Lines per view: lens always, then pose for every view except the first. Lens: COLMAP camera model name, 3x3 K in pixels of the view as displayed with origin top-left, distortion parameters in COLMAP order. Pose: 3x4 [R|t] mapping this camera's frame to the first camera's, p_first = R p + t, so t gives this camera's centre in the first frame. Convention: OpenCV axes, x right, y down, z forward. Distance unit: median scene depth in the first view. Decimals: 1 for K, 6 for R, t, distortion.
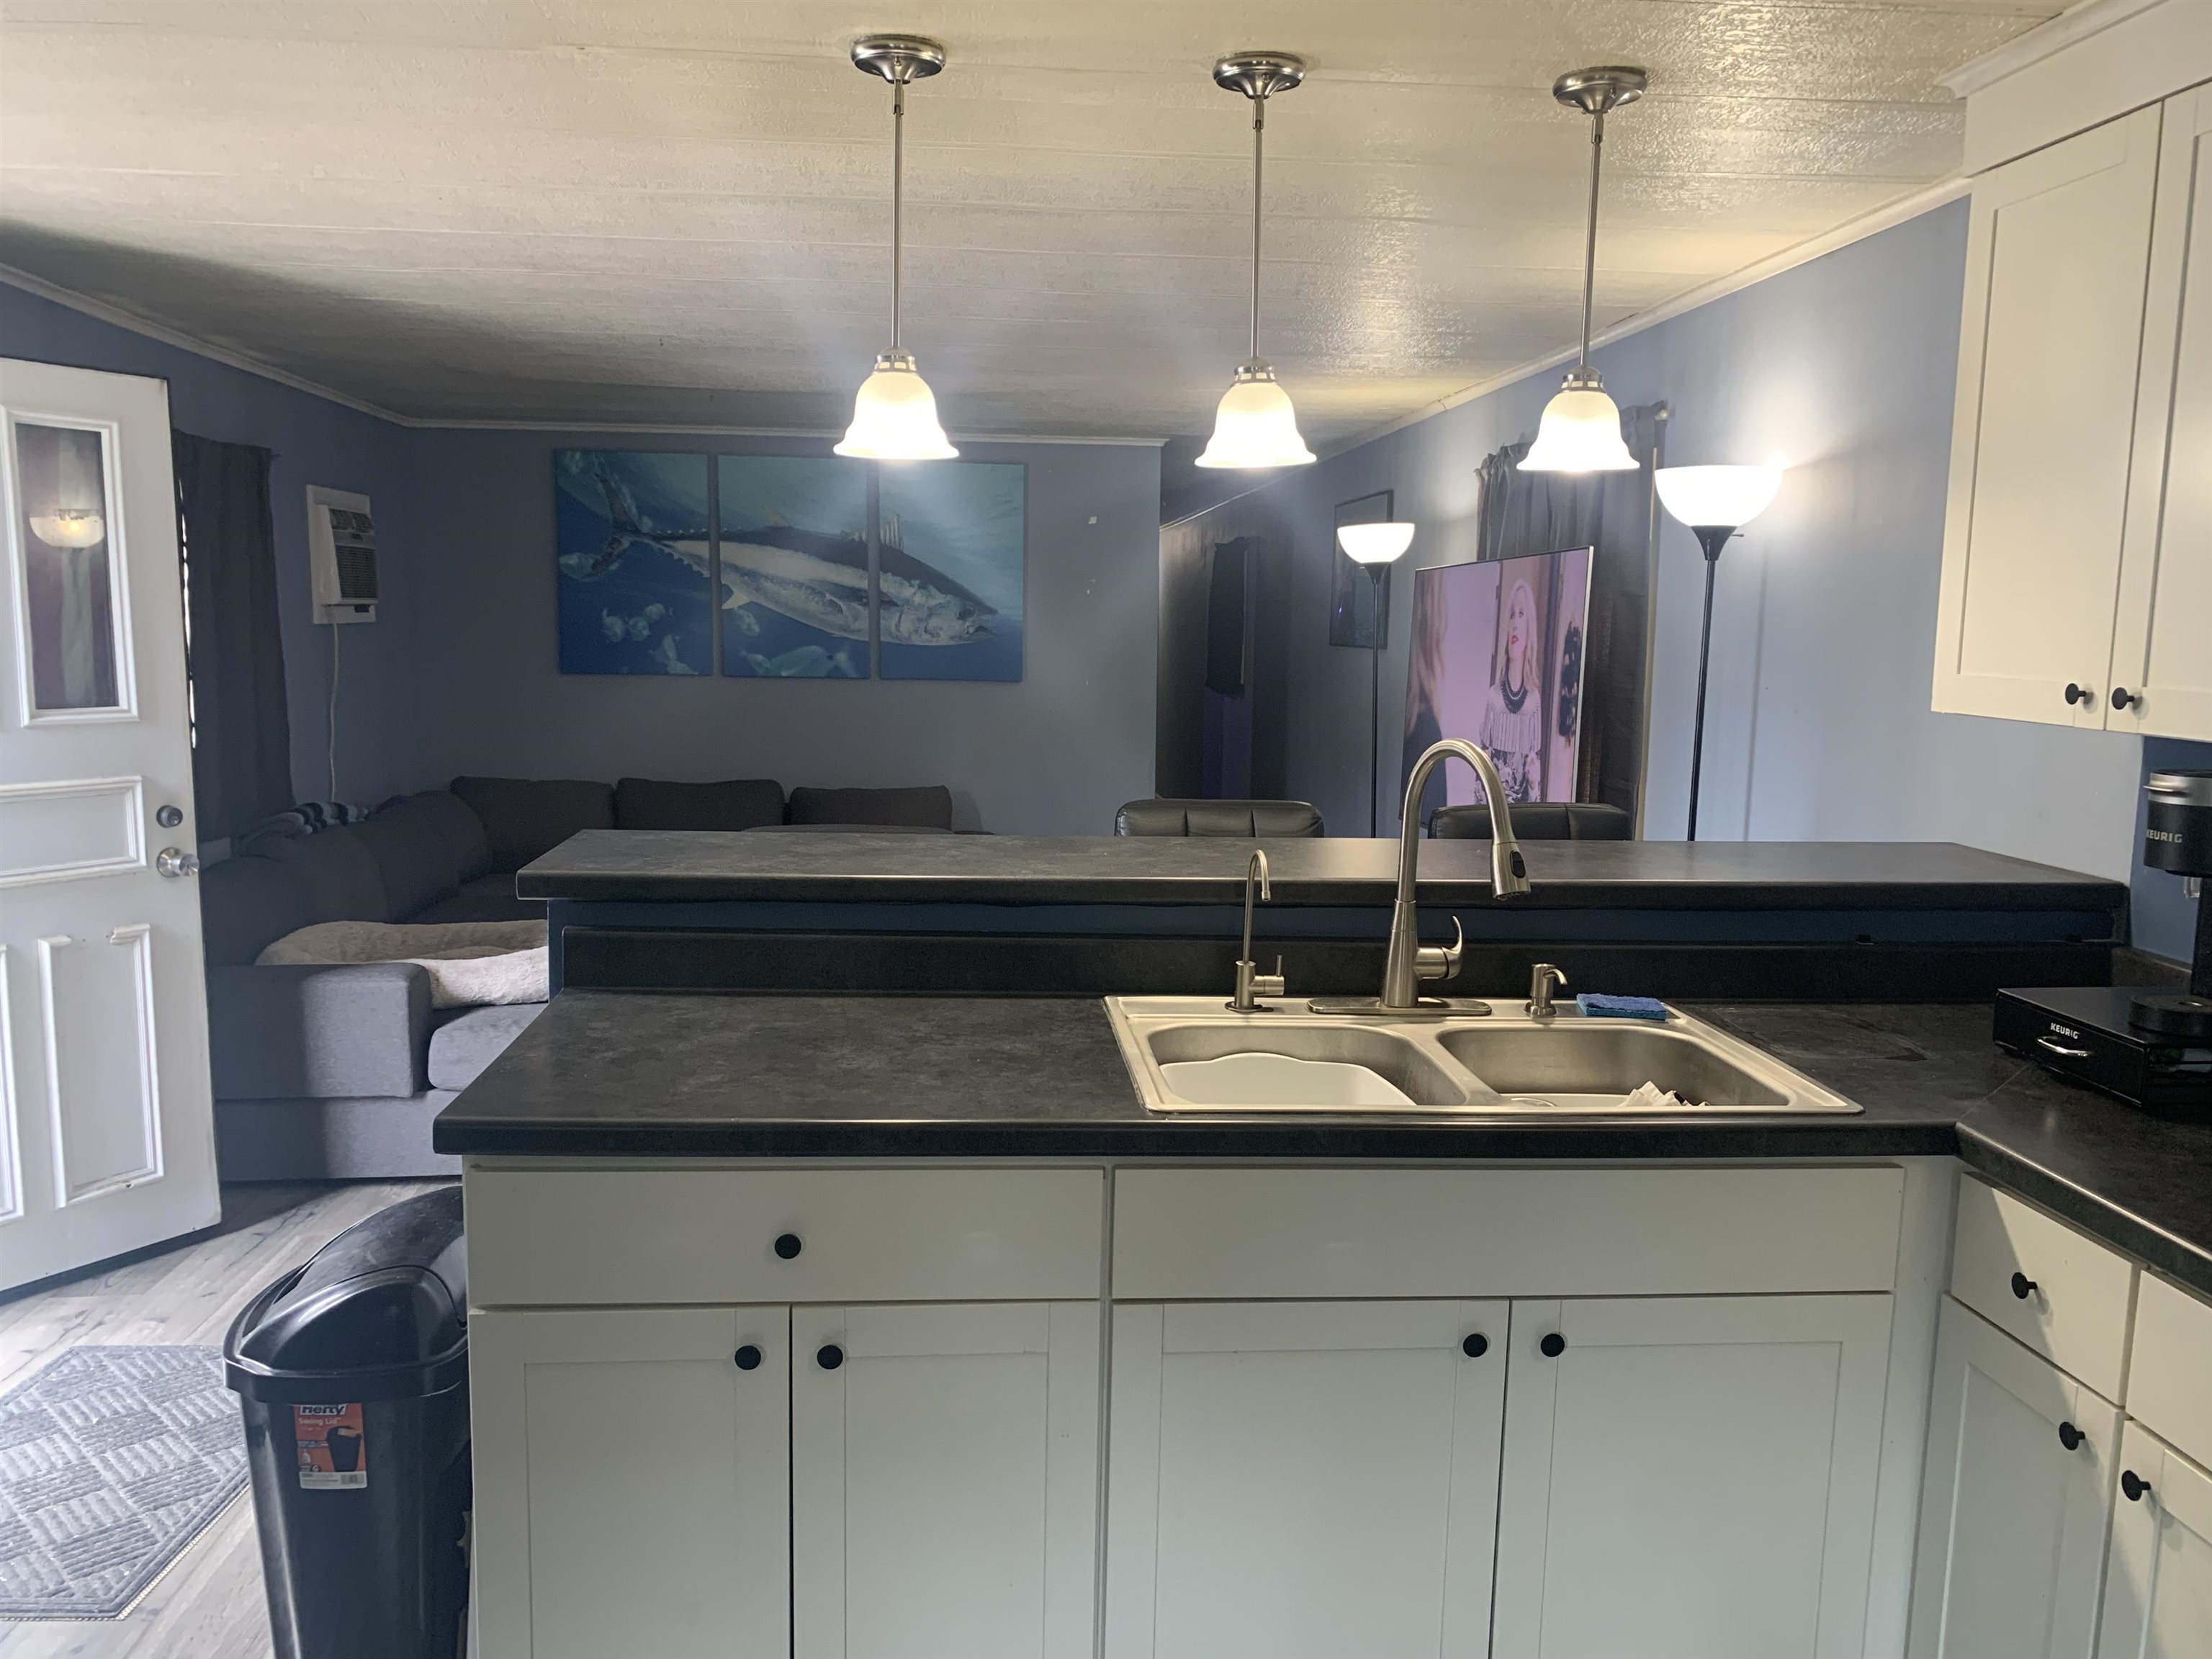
lens RADIAL K [[1702.7, 0, 1102.1], [0, 1702.7, 816.4], [0, 0, 1]] dist [0.048555, -0.065000]
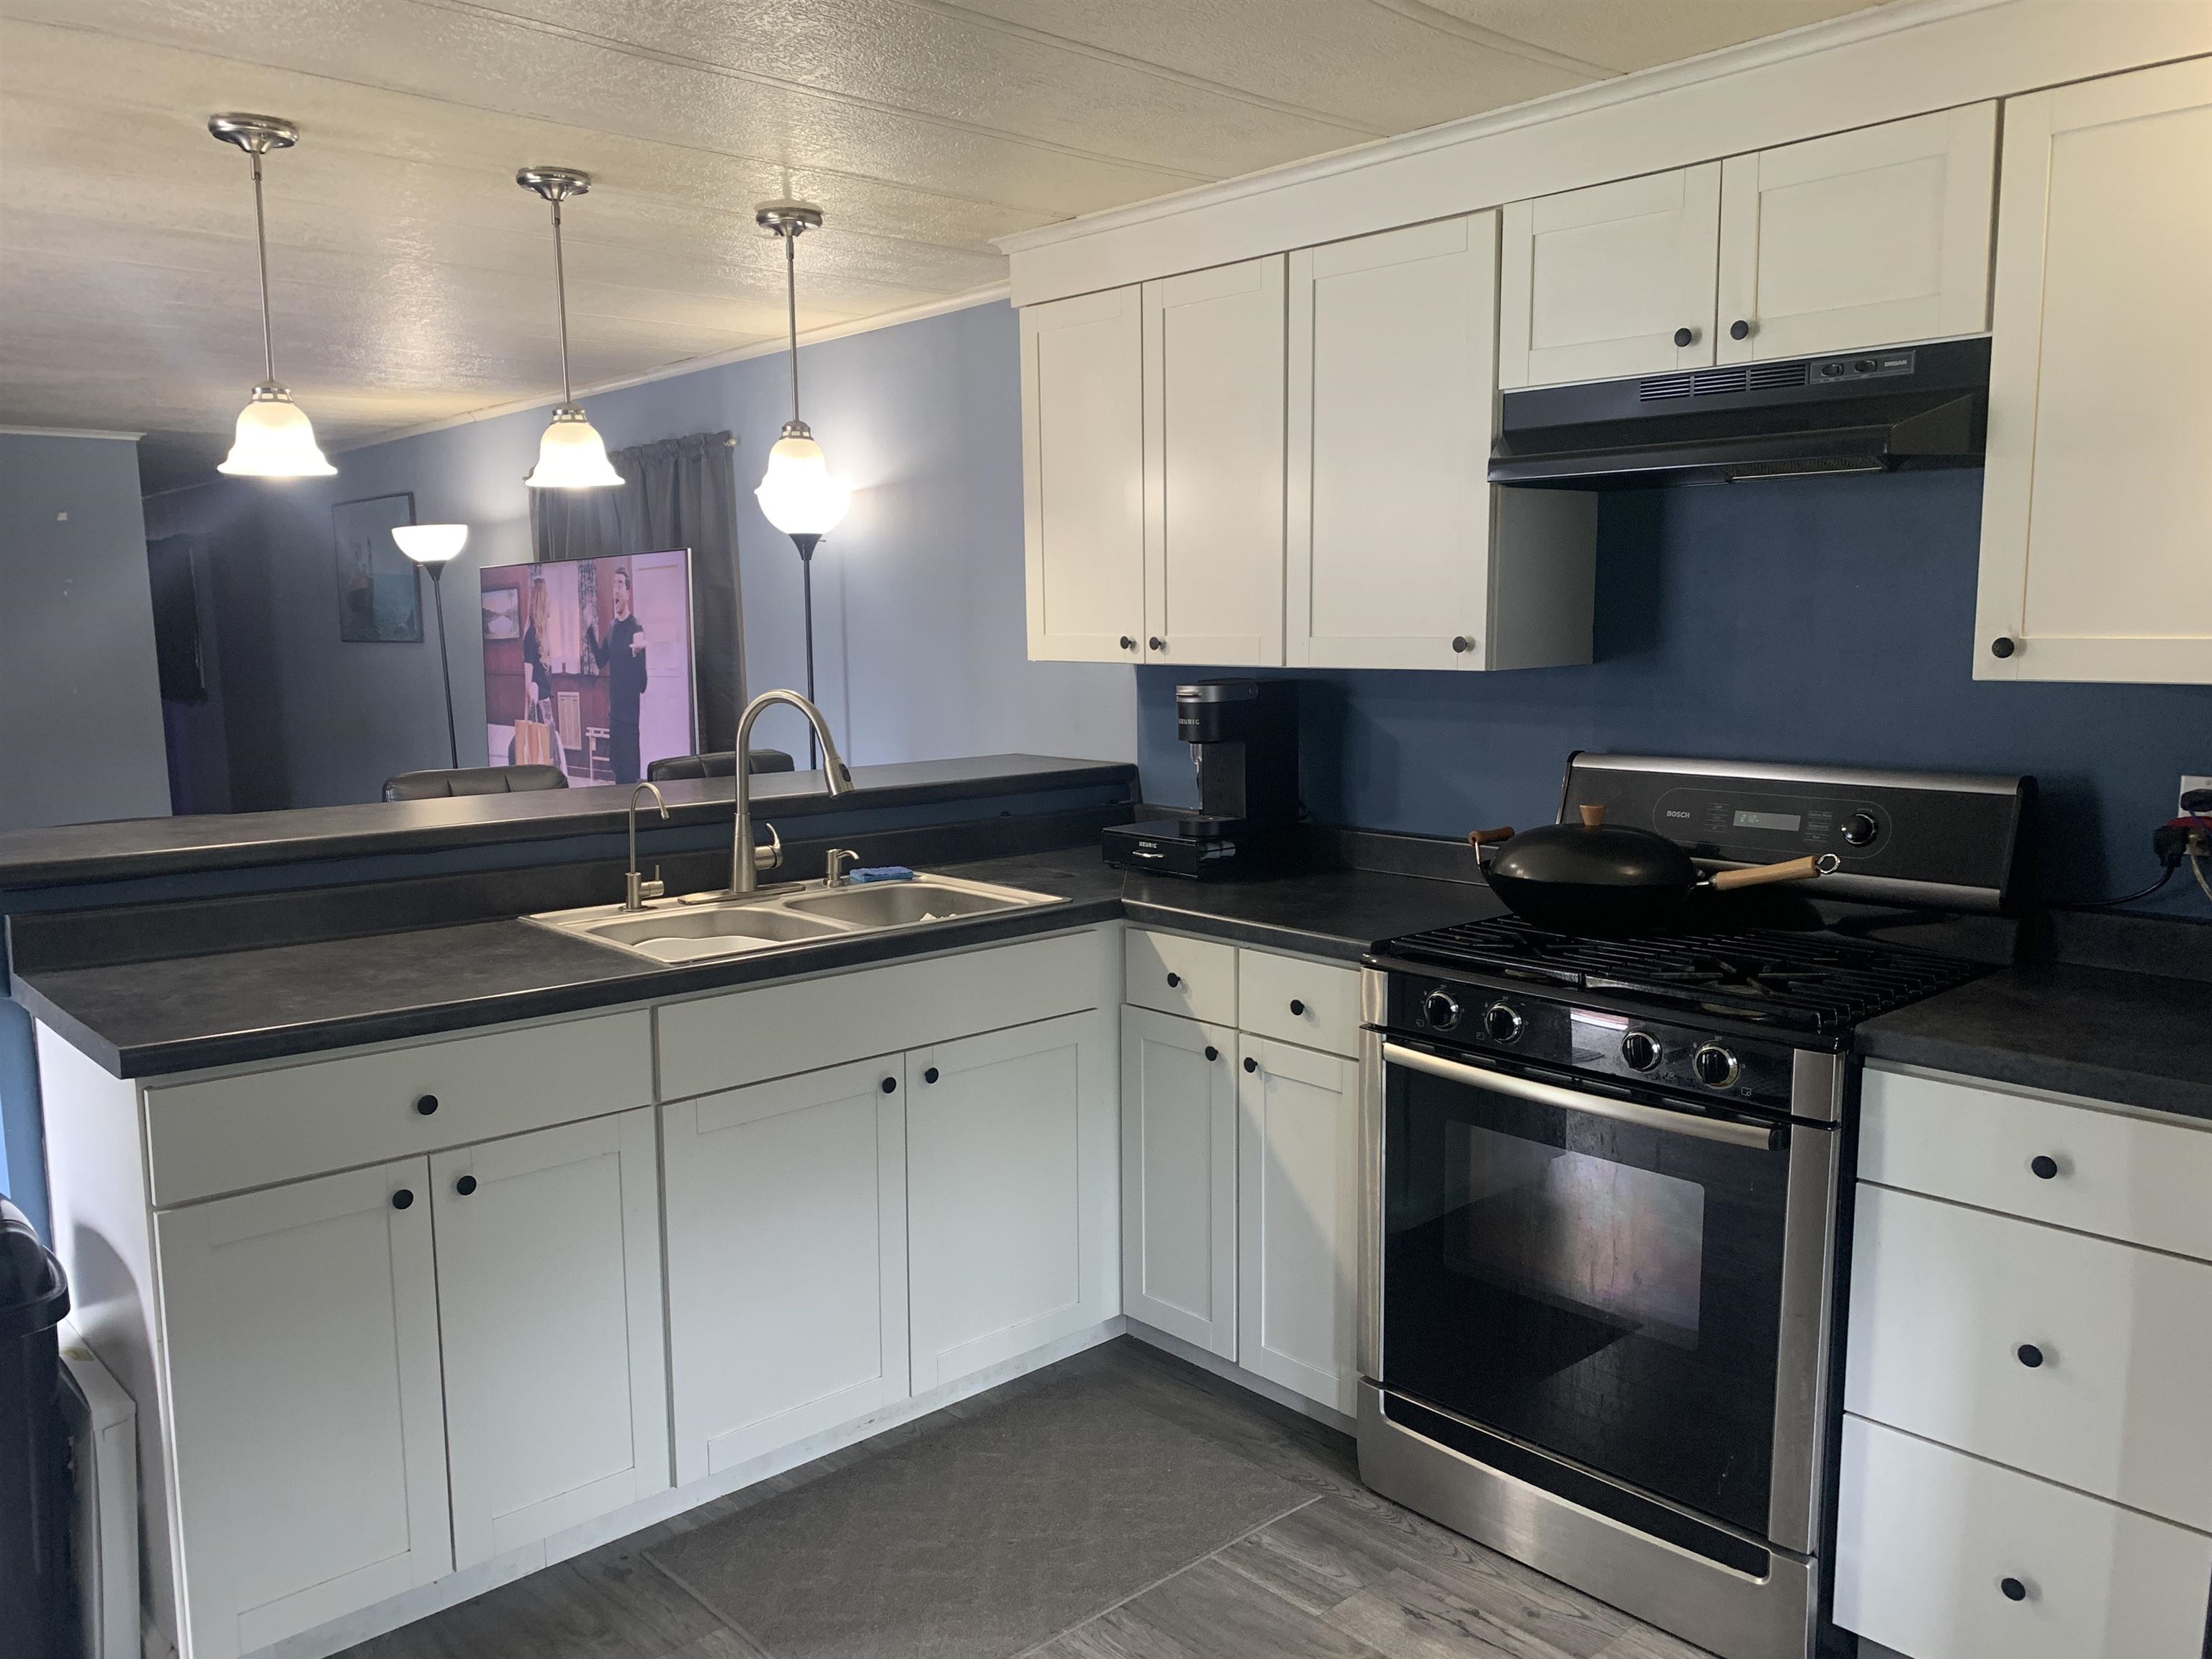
lens RADIAL K [[1702.7, 0, 1102.1], [0, 1702.7, 816.4], [0, 0, 1]] dist [0.048555, -0.065000]
pose [[0.791699, -0.099155, 0.602811, -0.412486], [0.100476, 0.994437, 0.031613, 0.037239], [-0.602592, 0.035540, 0.797257, -0.251914]]
